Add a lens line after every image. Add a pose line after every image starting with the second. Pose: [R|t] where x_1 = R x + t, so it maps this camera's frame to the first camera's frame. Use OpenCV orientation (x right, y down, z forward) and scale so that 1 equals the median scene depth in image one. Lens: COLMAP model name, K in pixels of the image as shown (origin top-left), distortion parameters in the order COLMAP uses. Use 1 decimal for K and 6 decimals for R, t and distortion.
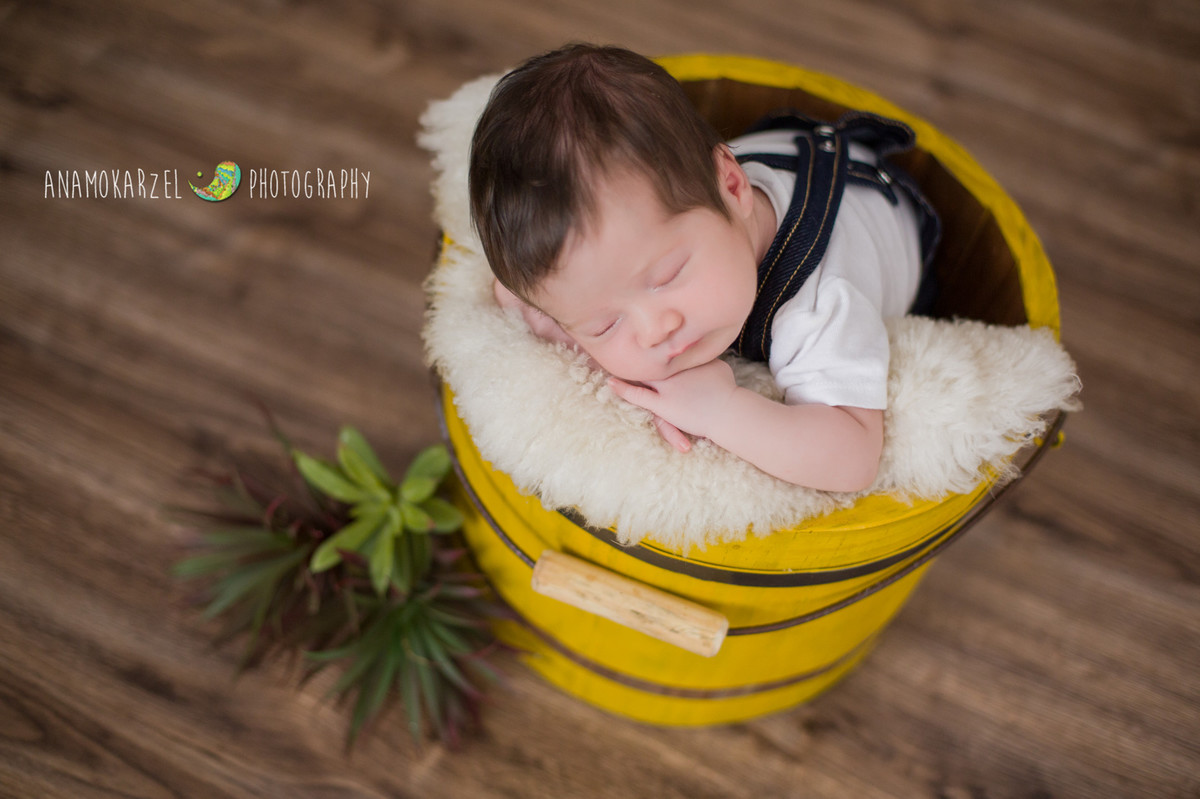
lens RADIAL K [[2054.9, 0, 600.0], [0, 2054.9, 399.5], [0, 0, 1]] dist [-0.038942, -0.870703]
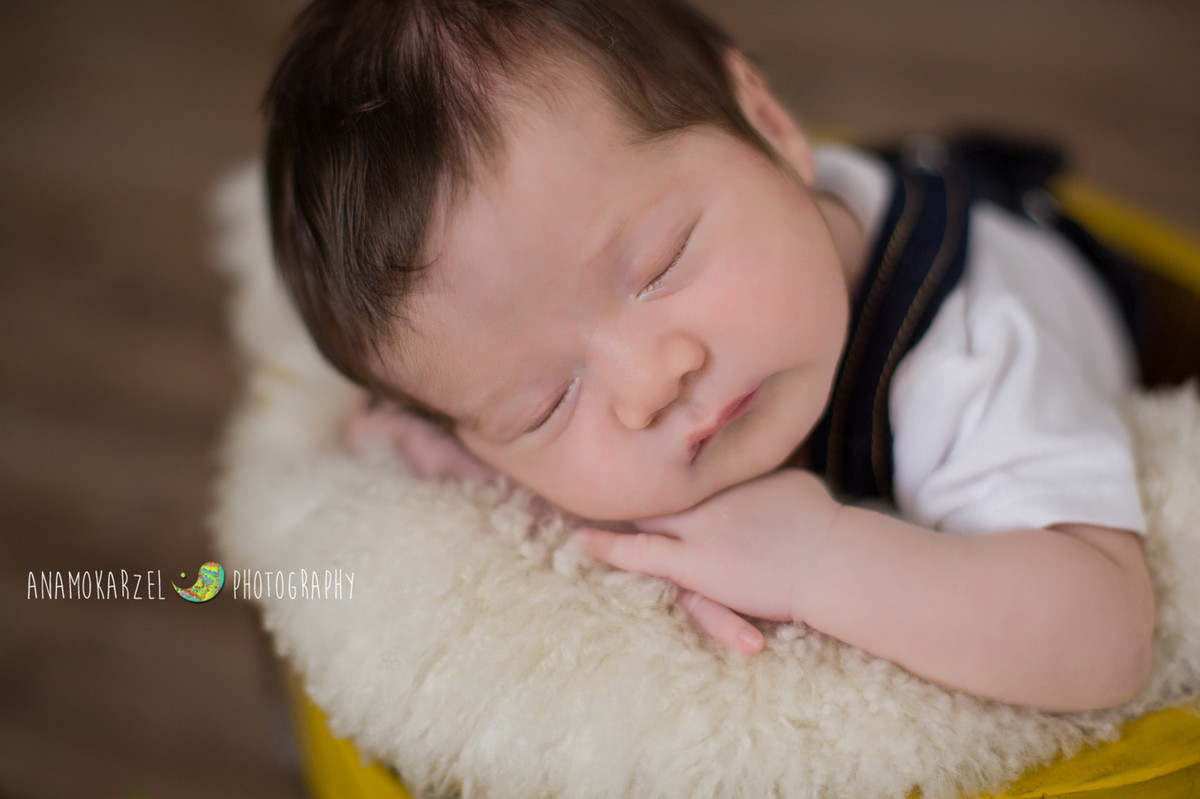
lens RADIAL K [[2054.9, 0, 600.0], [0, 2054.9, 399.5], [0, 0, 1]] dist [-0.038942, -0.870703]
pose [[0.991559, -0.129591, -0.004050, 0.015970], [0.123291, 0.952104, -0.279815, 0.097240], [0.040117, 0.276954, 0.960045, 0.531720]]
